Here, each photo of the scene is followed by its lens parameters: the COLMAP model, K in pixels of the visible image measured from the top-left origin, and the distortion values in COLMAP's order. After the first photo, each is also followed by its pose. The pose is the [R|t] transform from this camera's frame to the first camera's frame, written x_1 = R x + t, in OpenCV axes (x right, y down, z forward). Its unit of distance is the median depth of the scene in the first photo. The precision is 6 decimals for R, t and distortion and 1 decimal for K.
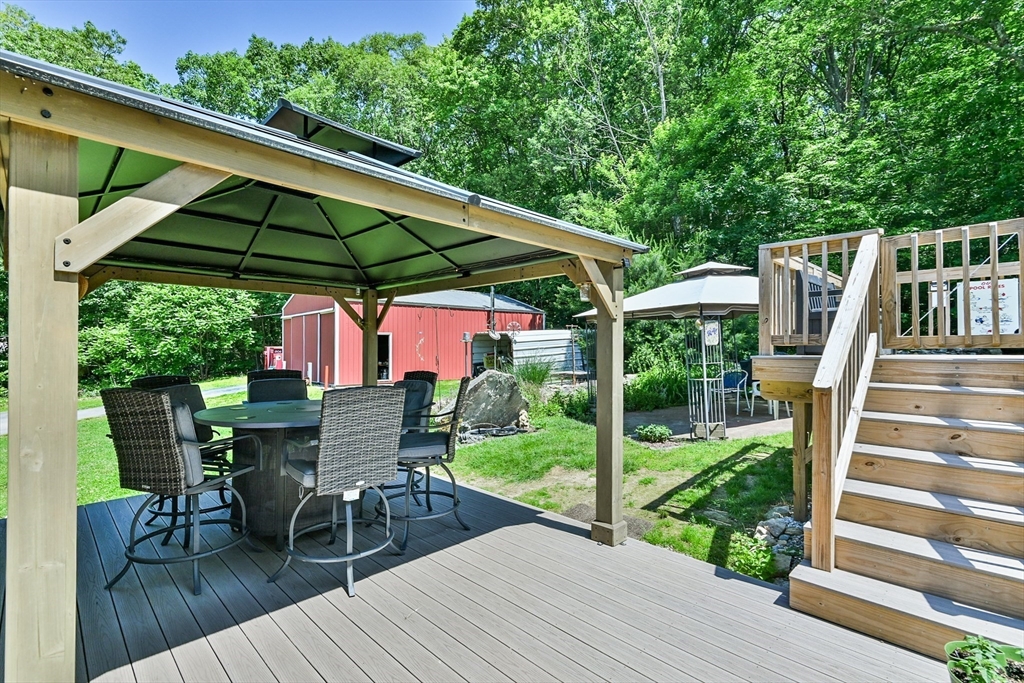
lens RADIAL K [[477.0, 0, 531.5], [0, 477.0, 353.0], [0, 0, 1]] dist [0.002065, 0.000260]
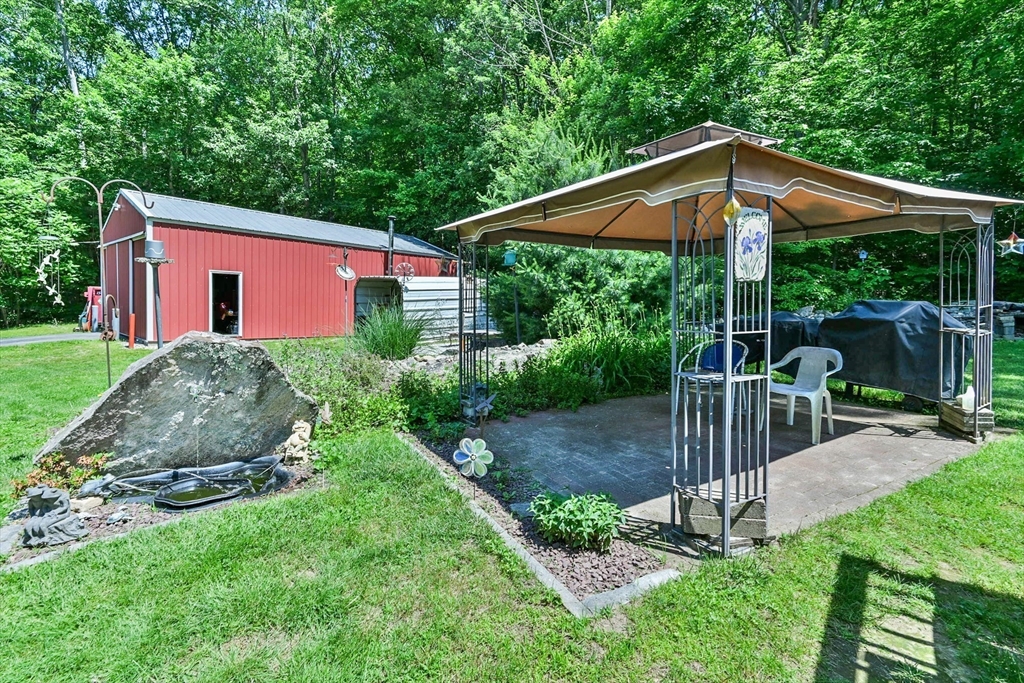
lens RADIAL K [[469.6, 0, 511.7], [0, 469.6, 371.3], [0, 0, 1]] dist [0.017368, 0.000236]
pose [[0.994356, 0.015071, 0.105015, 0.051571], [-0.028761, 0.991084, 0.130098, 0.003060], [-0.102118, -0.132384, 0.985924, 0.206234]]
